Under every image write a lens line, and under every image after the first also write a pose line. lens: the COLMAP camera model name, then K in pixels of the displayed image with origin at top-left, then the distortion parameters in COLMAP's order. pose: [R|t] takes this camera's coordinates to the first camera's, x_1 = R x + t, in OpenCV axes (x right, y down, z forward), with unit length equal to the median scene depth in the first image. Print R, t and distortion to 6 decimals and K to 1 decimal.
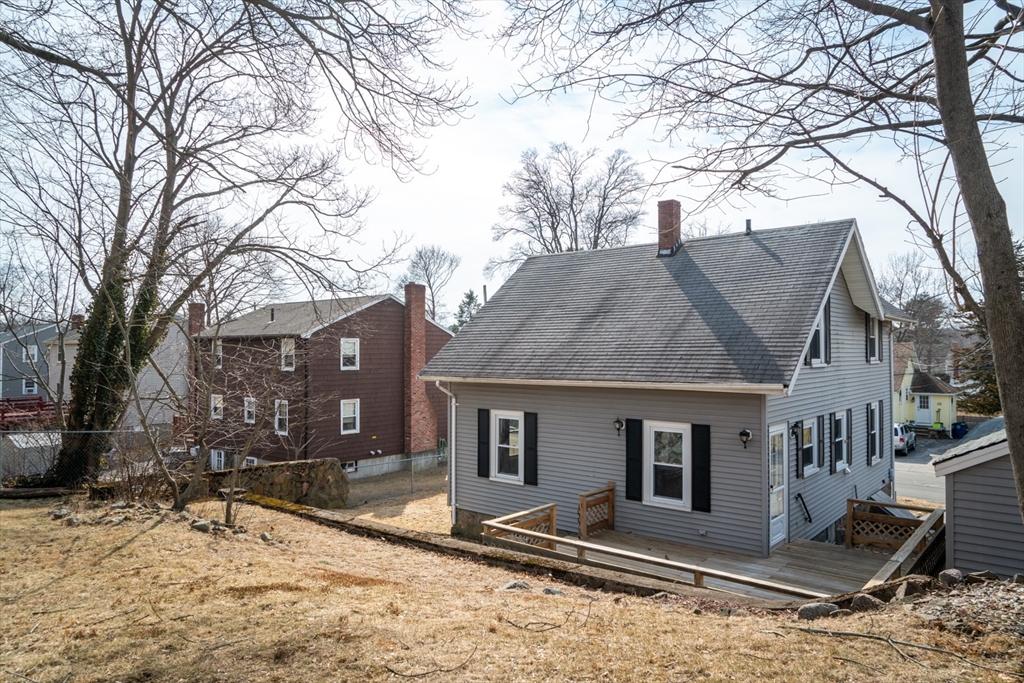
lens RADIAL K [[694.8, 0, 512.0], [0, 694.8, 342.1], [0, 0, 1]] dist [-0.023902, 0.016220]
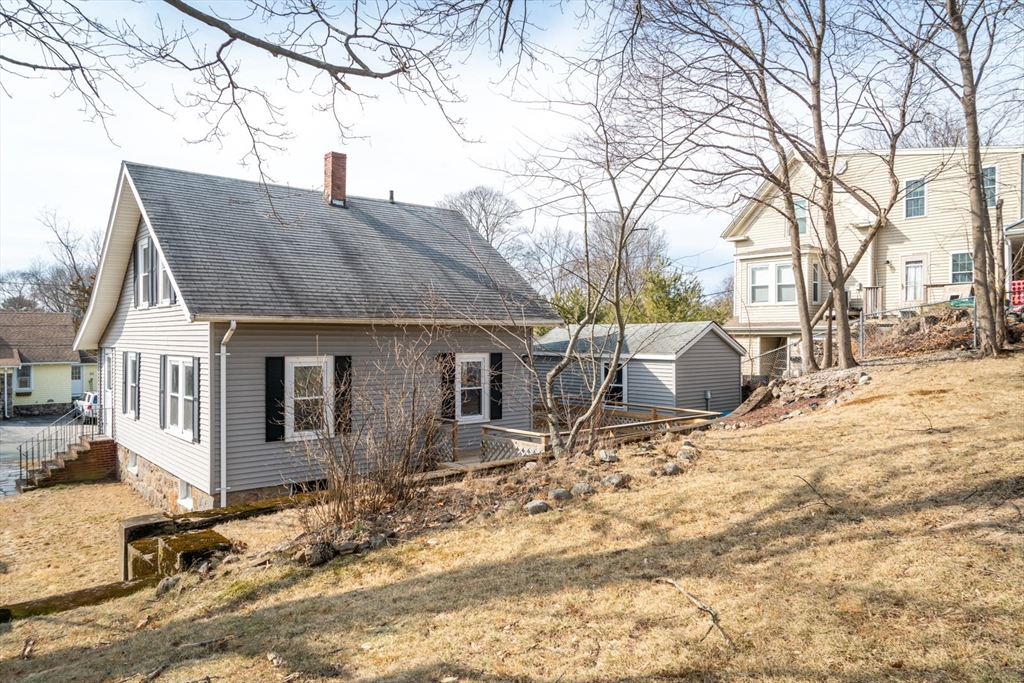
lens RADIAL K [[694.8, 0, 512.1], [0, 694.8, 339.0], [0, 0, 1]] dist [-0.023902, 0.016220]
pose [[0.160597, -0.002560, 0.987017, -0.797038], [-0.013556, 0.999897, 0.004799, 0.068368], [-0.986927, -0.014151, 0.160545, 0.602856]]
